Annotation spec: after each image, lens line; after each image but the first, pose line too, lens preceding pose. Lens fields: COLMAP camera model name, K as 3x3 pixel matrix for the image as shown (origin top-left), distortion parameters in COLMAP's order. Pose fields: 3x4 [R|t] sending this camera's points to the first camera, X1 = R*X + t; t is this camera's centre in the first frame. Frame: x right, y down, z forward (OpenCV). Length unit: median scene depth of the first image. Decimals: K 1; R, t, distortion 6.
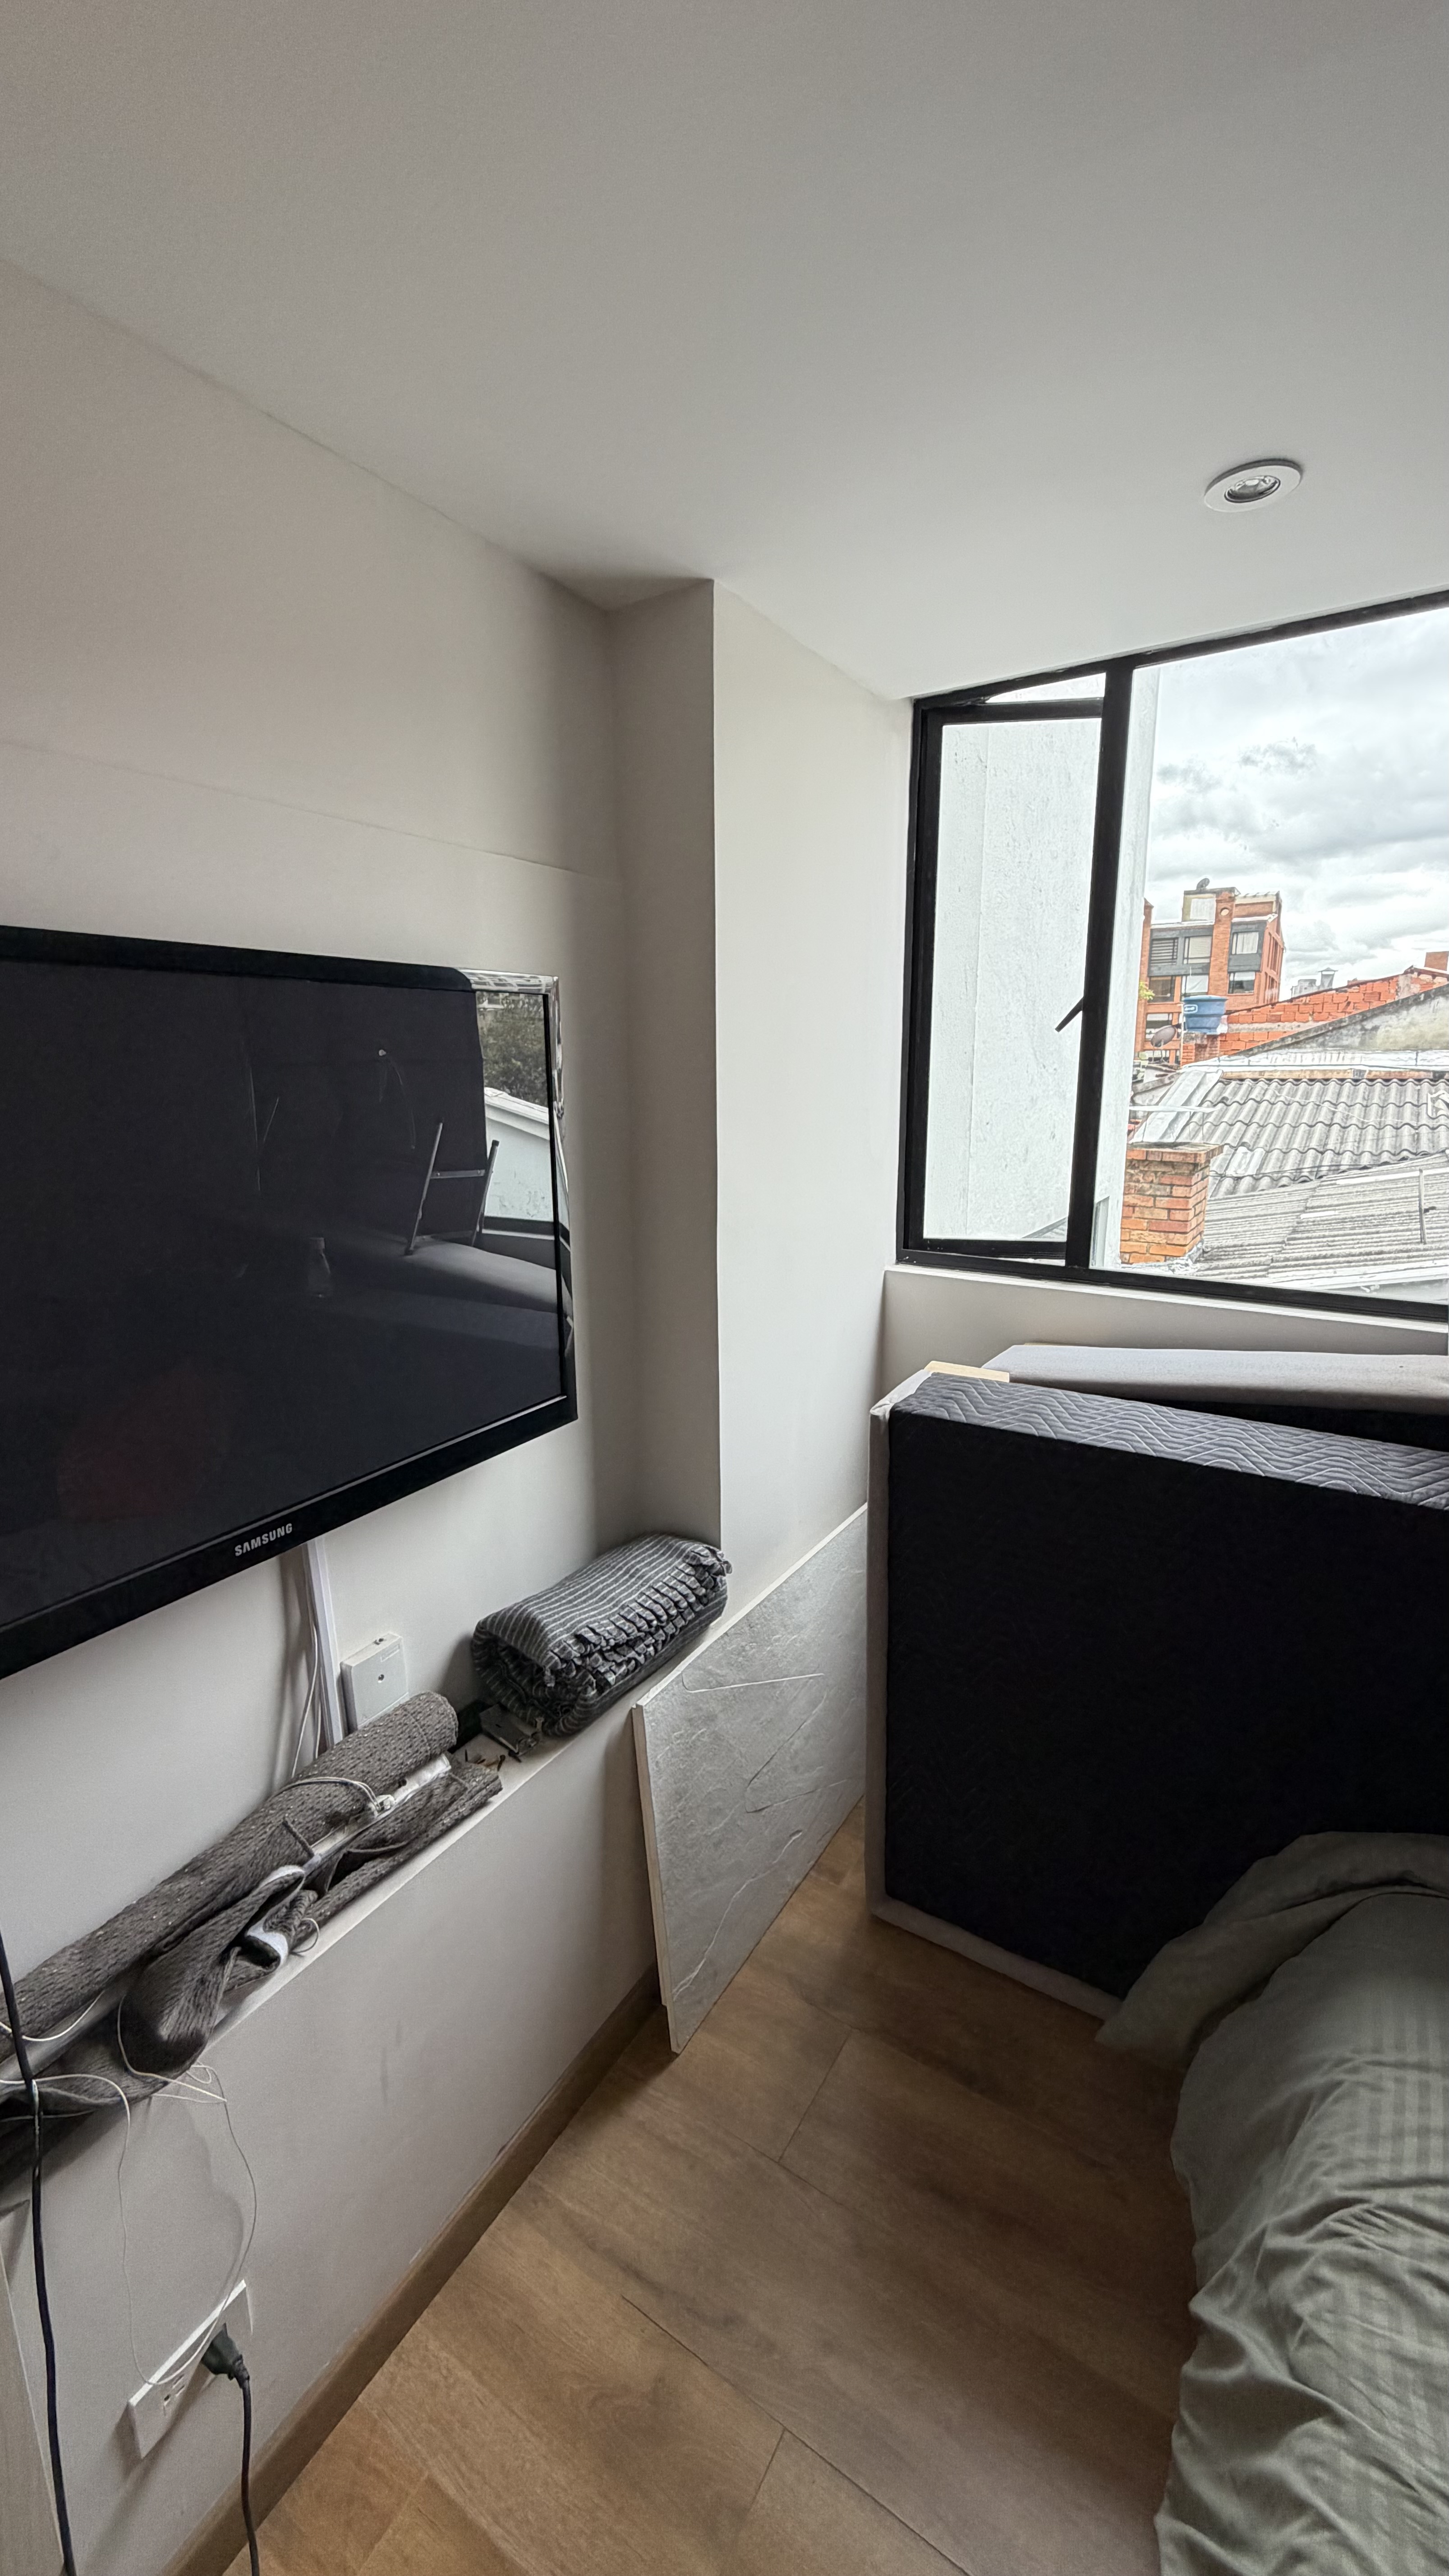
lens RADIAL K [[1029.7, 0, 724.8], [0, 1029.7, 1281.0], [0, 0, 1]] dist [-0.000543, 0.000371]
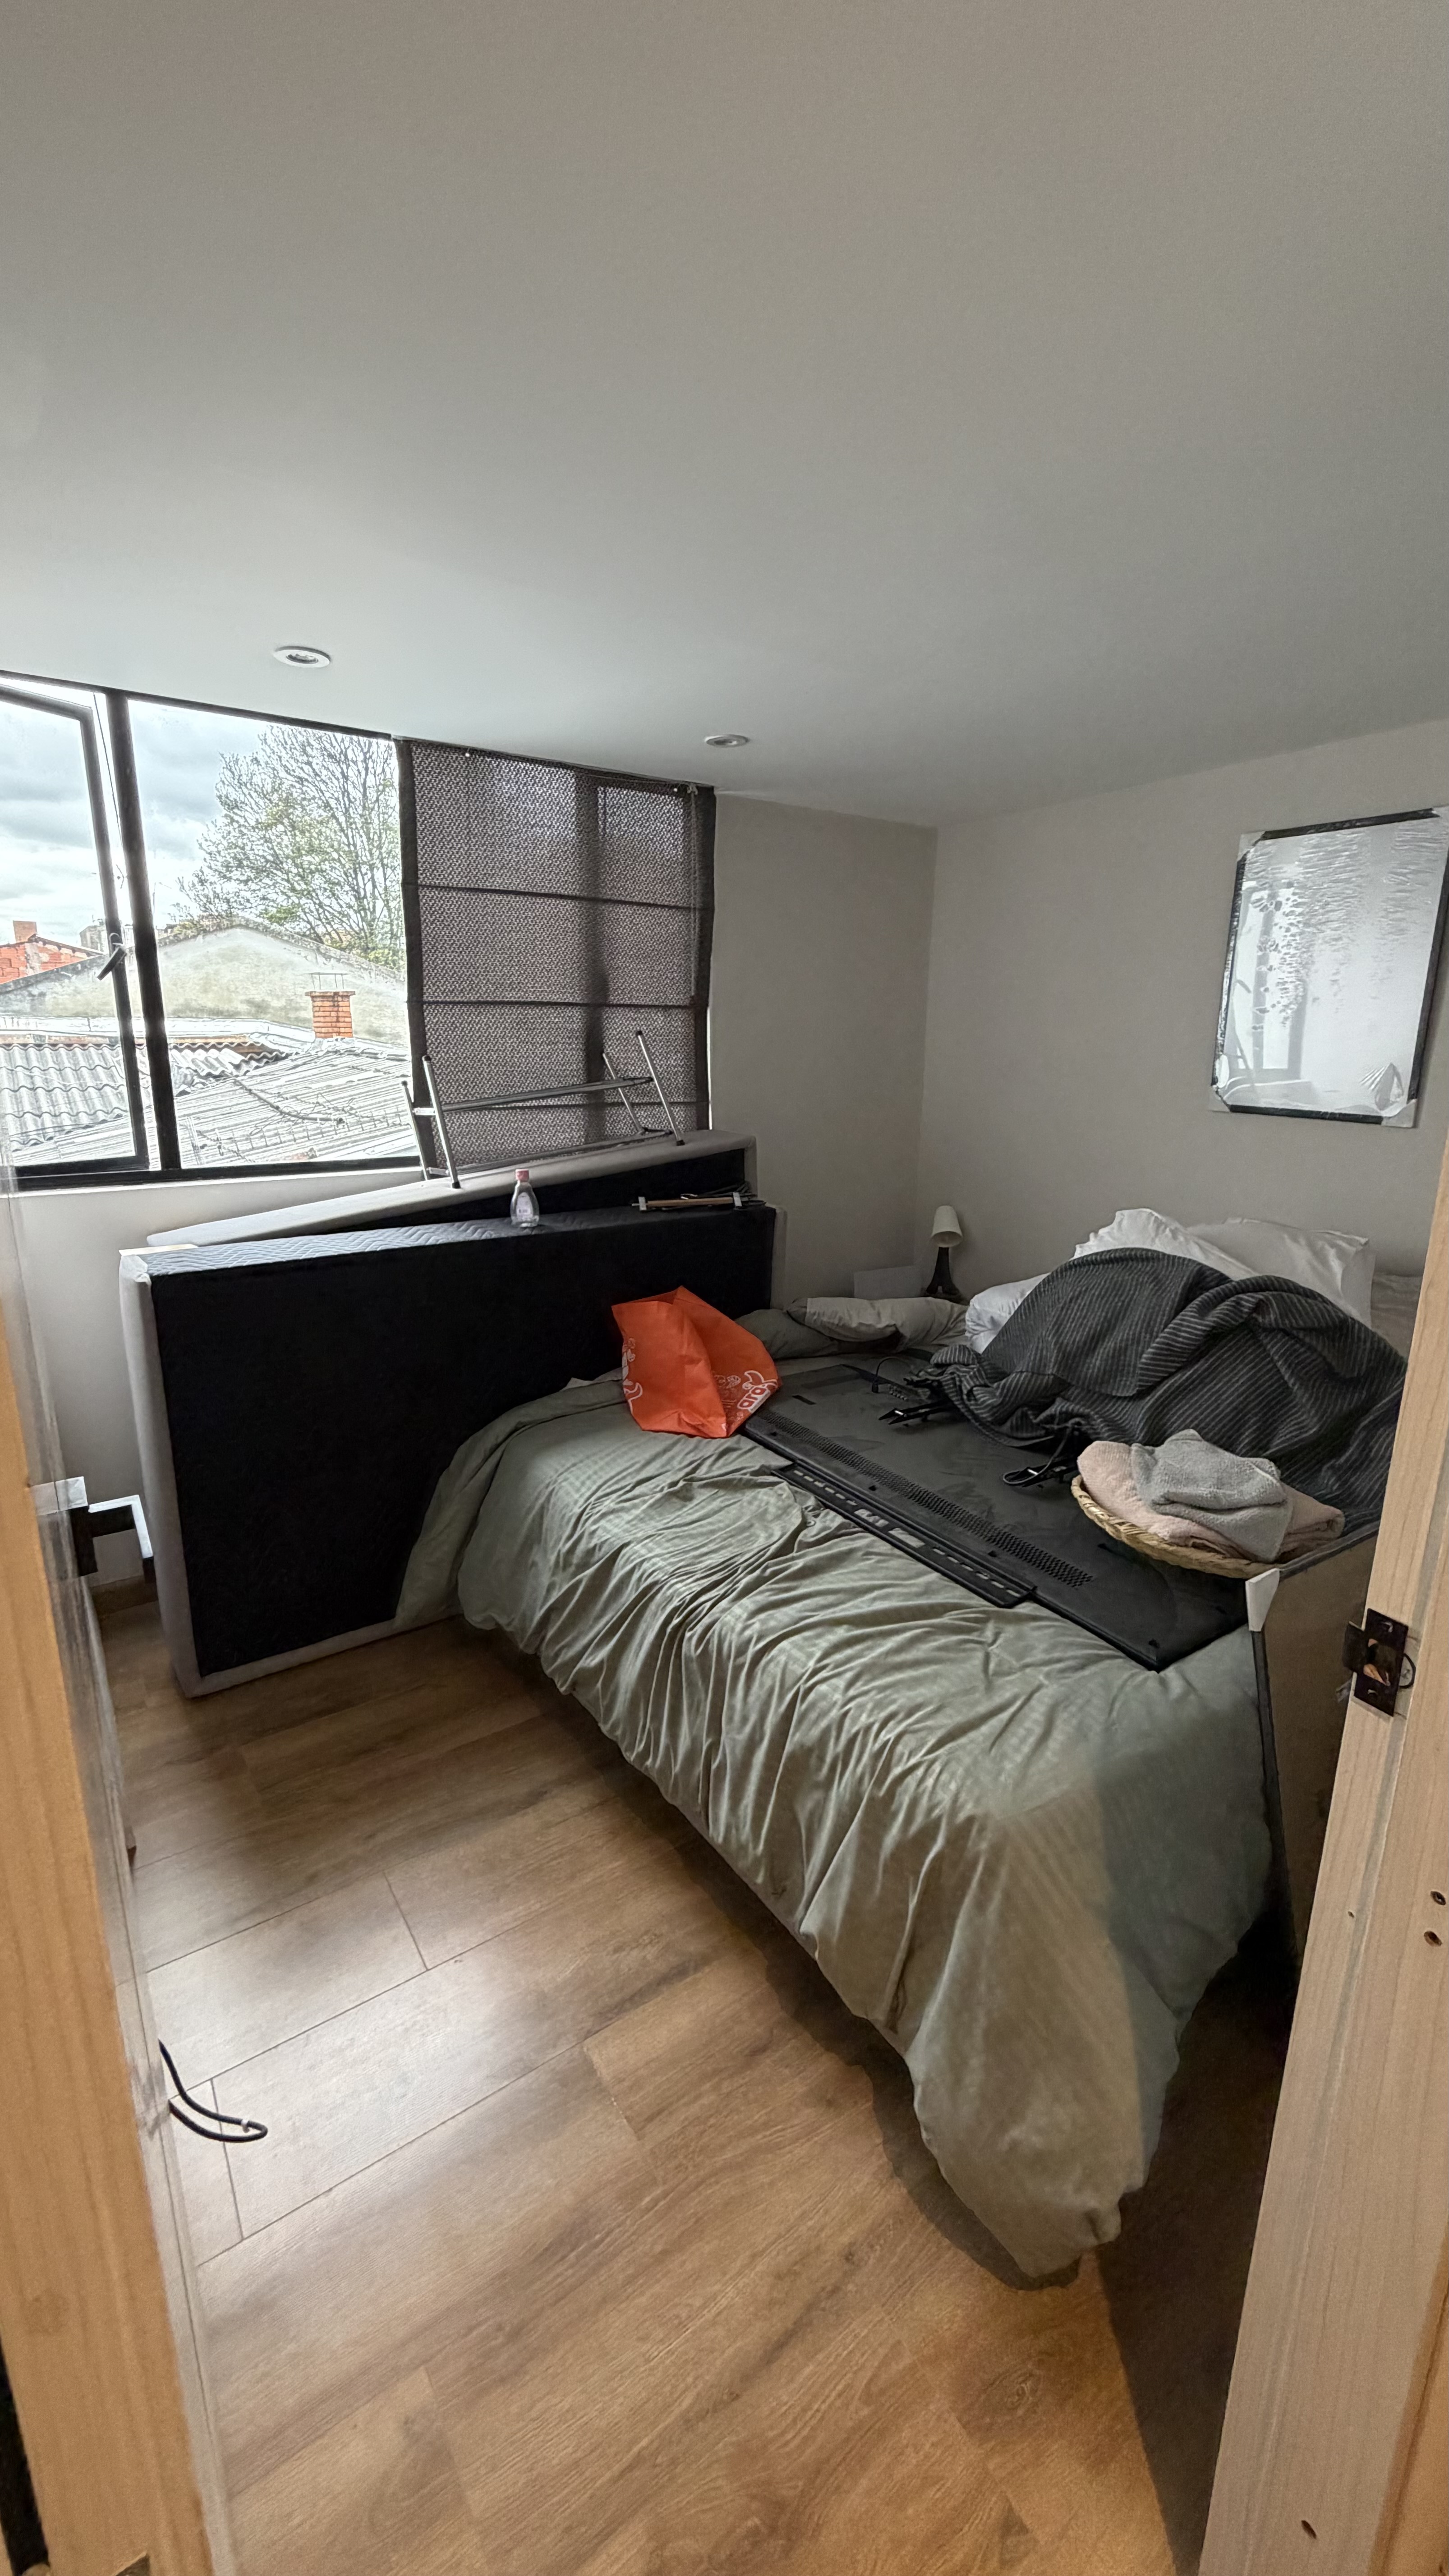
lens RADIAL K [[1029.7, 0, 724.8], [0, 1029.7, 1281.0], [0, 0, 1]] dist [-0.000543, 0.000371]
pose [[0.394527, -0.204223, 0.895902, -0.609096], [0.179574, 0.973326, 0.142794, 0.067932], [-0.901167, 0.104545, 0.420677, -0.146177]]
